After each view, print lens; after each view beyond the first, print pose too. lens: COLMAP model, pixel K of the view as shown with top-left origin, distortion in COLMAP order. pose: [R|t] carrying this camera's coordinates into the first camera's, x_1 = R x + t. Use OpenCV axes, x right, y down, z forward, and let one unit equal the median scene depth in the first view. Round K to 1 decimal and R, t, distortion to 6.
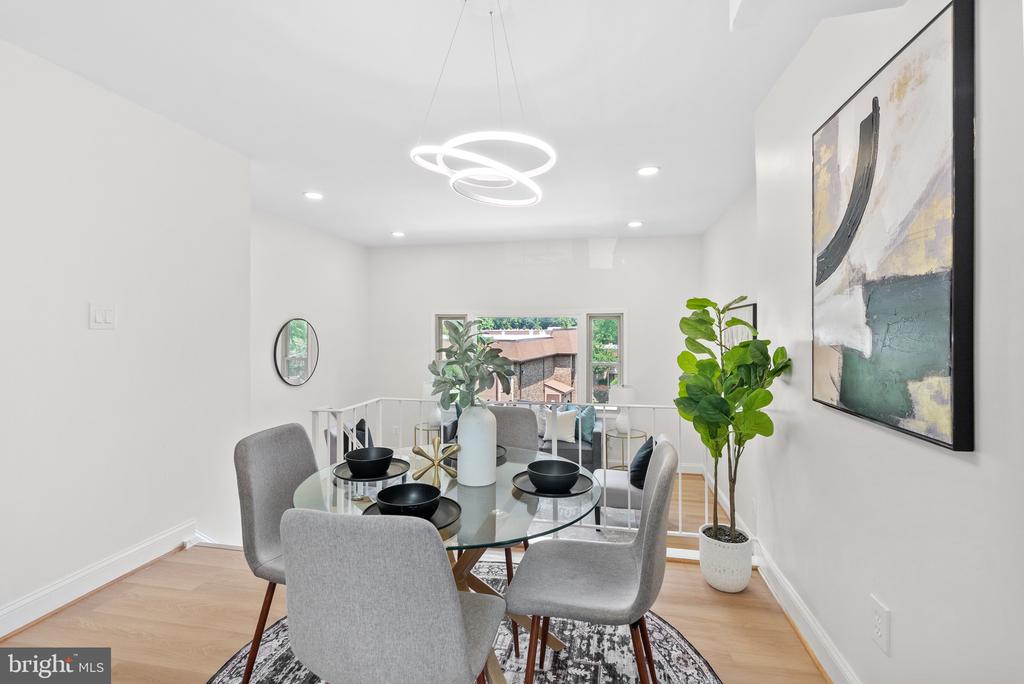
lens RADIAL K [[471.2, 0, 507.1], [0, 471.2, 320.6], [0, 0, 1]] dist [-0.009389, 0.005740]
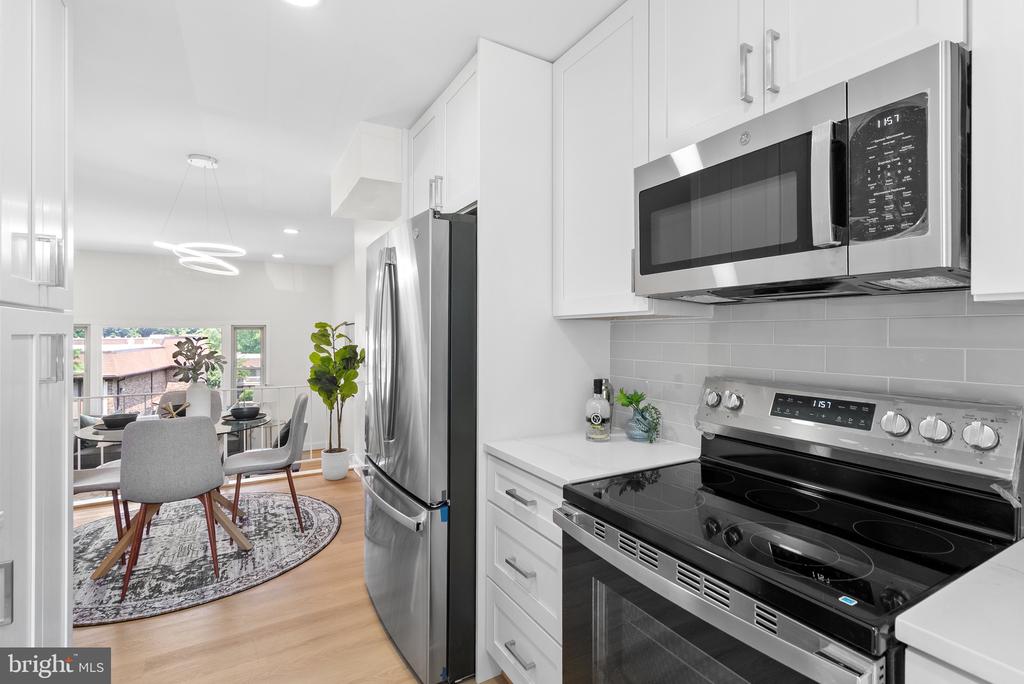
lens RADIAL K [[471.2, 0, 509.3], [0, 471.2, 335.1], [0, 0, 1]] dist [-0.009389, 0.005740]
pose [[0.738643, 0.000129, 0.674097, -0.283870], [-0.009960, 0.999893, 0.010722, -0.026097], [-0.674023, -0.014633, 0.738565, -0.835899]]
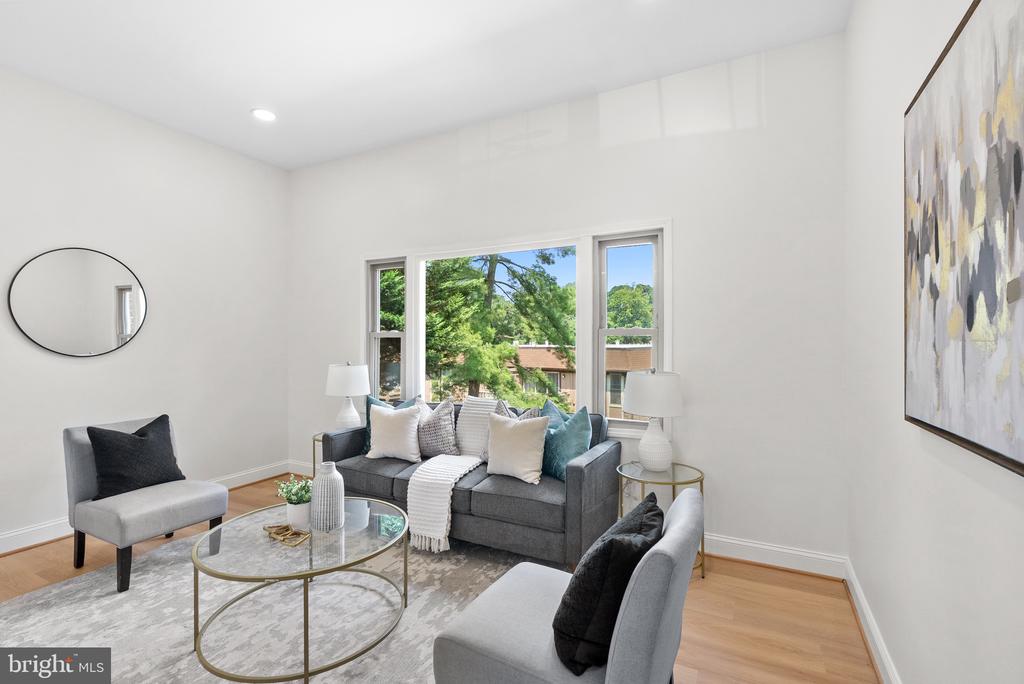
lens RADIAL K [[471.2, 0, 516.9], [0, 471.2, 344.1], [0, 0, 1]] dist [-0.009389, 0.005740]
pose [[0.967557, -0.002148, -0.252645, 0.606801], [0.006707, 0.999830, 0.017184, 0.264657], [0.252566, -0.018321, 0.967406, 1.304542]]
